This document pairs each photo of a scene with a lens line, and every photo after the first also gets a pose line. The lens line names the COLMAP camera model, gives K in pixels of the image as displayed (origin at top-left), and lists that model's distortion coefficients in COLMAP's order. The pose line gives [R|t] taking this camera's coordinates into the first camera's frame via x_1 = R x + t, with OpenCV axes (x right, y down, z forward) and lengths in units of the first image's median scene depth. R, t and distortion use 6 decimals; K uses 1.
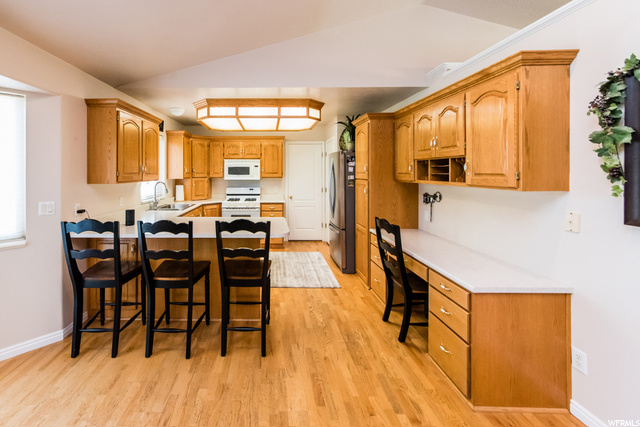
lens RADIAL K [[261.9, 0, 271.9], [0, 261.9, 172.4], [0, 0, 1]] dist [-0.000018, 0.000193]
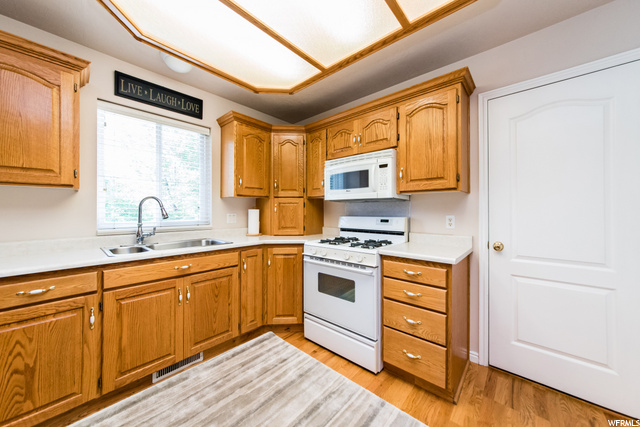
lens RADIAL K [[223.5, 0, 305.4], [0, 223.5, 211.2], [0, 0, 1]] dist [-0.001297, -0.000016]
pose [[0.710285, -0.005173, -0.703895, 0.169186], [0.002583, 0.999985, -0.004743, 0.083660], [0.703909, 0.001551, 0.710288, 1.064155]]
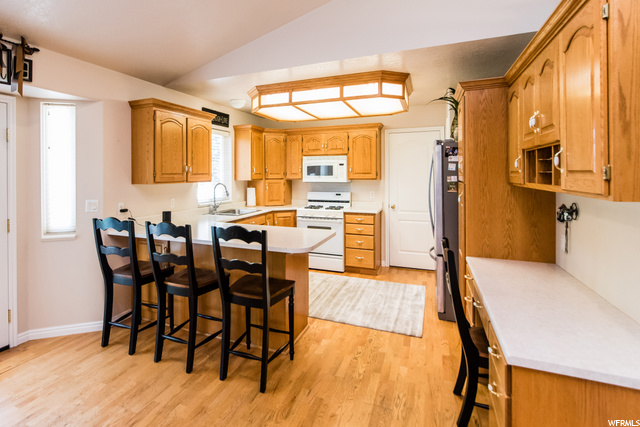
lens RADIAL K [[339.3, 0, 275.4], [0, 339.3, 173.3], [0, 0, 1]] dist [0.000677, 0.000191]
pose [[0.910797, -0.004858, -0.412826, 0.282927], [0.004796, 0.999988, -0.001186, 0.004638], [0.412826, -0.000899, 0.910809, 0.021213]]
